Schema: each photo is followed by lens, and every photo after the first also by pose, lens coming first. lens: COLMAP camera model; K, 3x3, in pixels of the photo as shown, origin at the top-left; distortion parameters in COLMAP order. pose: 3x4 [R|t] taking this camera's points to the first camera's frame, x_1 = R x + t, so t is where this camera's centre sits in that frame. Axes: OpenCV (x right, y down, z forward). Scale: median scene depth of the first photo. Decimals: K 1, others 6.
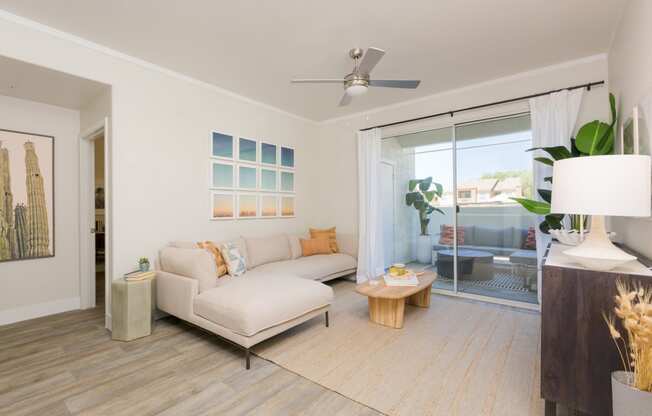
lens RADIAL K [[298.9, 0, 326.0], [0, 298.9, 208.0], [0, 0, 1]] dist [0.000651, 0.000034]
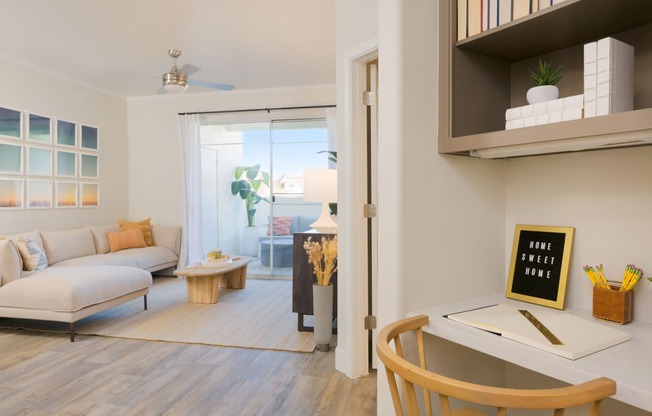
lens RADIAL K [[421.9, 0, 326.0], [0, 421.9, 208.0], [0, 0, 1]] dist [0.000474, 0.001440]
pose [[0.902217, -0.006064, 0.431239, -0.040624], [-0.005009, 0.999686, 0.024535, -0.001603], [-0.431253, -0.024296, 0.901904, -0.390362]]
